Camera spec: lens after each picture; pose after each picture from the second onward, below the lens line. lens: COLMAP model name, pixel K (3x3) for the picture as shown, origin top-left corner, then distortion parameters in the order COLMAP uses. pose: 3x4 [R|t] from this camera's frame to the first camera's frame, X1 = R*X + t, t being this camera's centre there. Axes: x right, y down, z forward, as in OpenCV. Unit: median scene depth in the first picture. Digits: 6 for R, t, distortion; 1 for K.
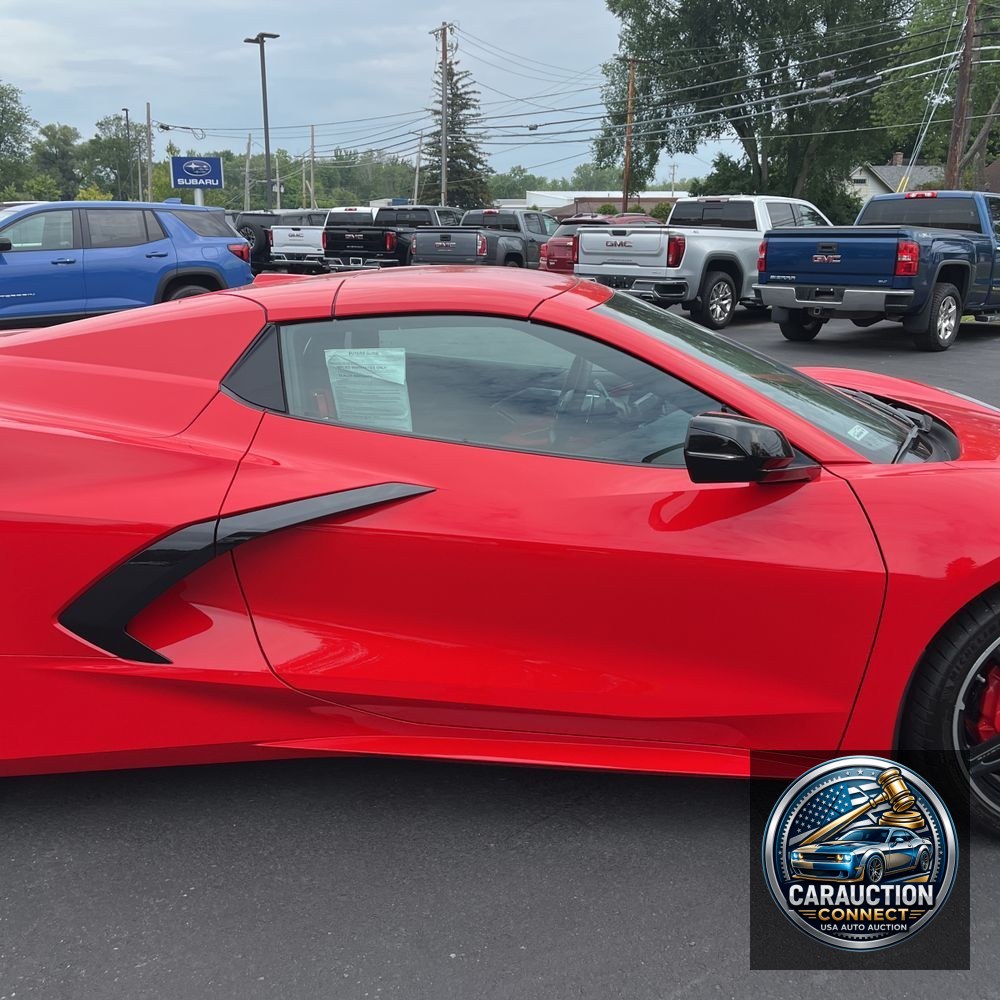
lens RADIAL K [[1032.7, 0, 493.0], [0, 1032.7, 476.2], [0, 0, 1]] dist [0.029780, -0.013762]
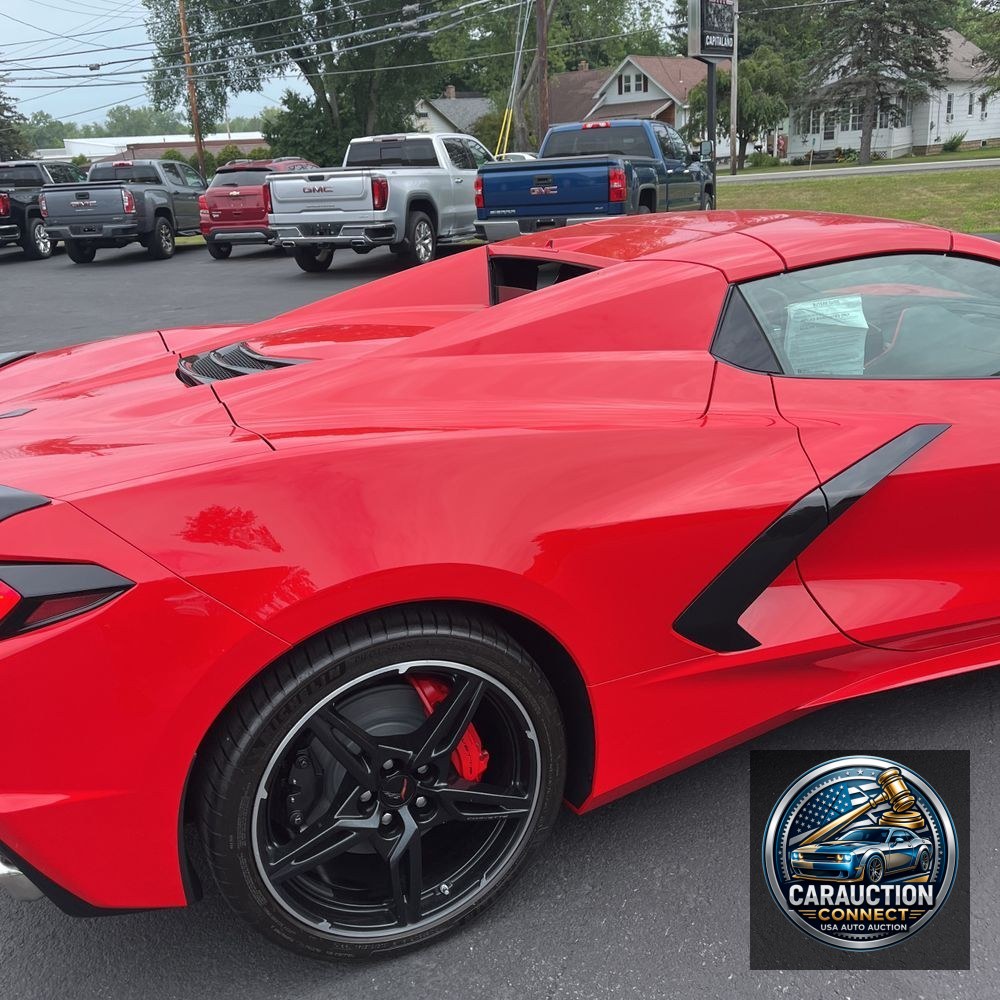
lens RADIAL K [[1026.3, 0, 507.3], [0, 1026.3, 502.1], [0, 0, 1]] dist [0.037115, -0.039967]
pose [[0.905773, -0.184600, 0.381443, -0.094144], [0.154546, 0.982035, 0.108273, -0.009928], [-0.394577, -0.039120, 0.918030, 0.023363]]
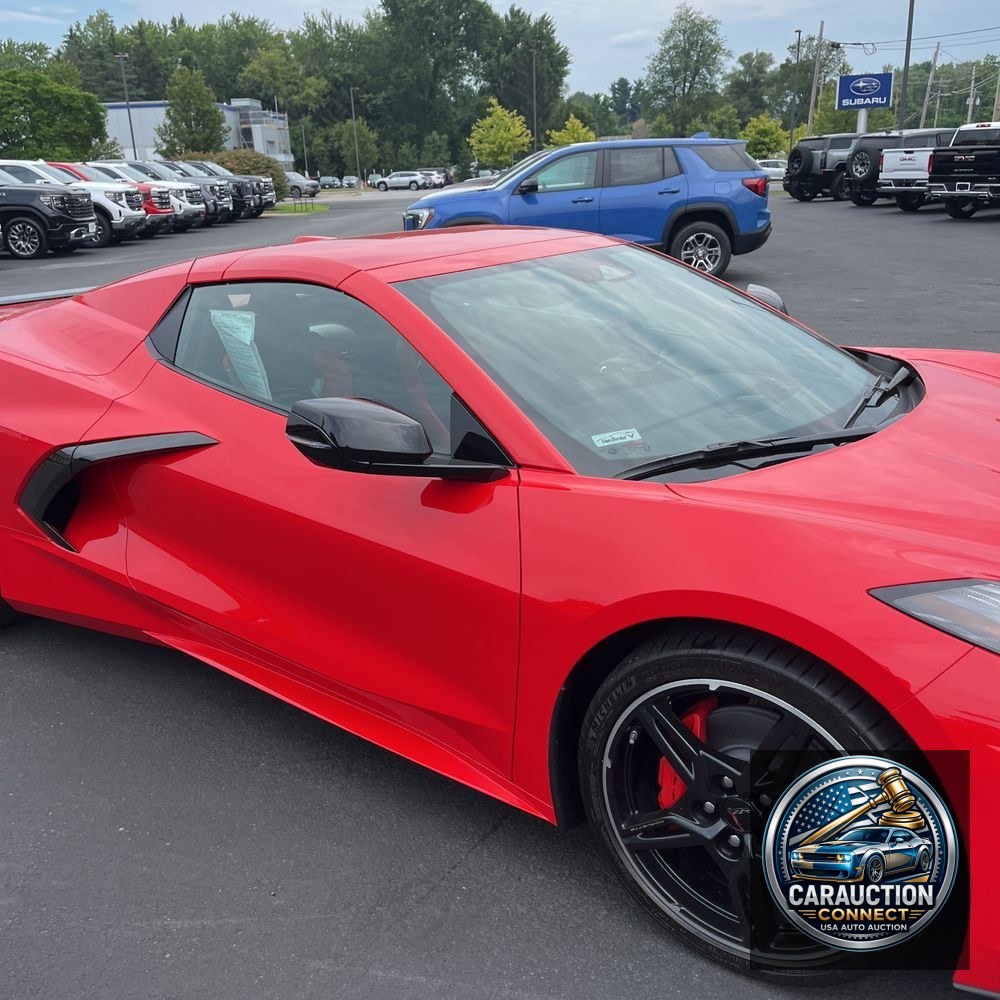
lens RADIAL K [[1040.5, 0, 500.0], [0, 1040.5, 500.0], [0, 0, 1]] dist [0.023301, -0.006456]
pose [[0.807098, 0.149486, -0.571180, 0.091178], [-0.098594, 0.987957, 0.119245, -0.009689], [0.582127, -0.039928, 0.812117, 0.027864]]
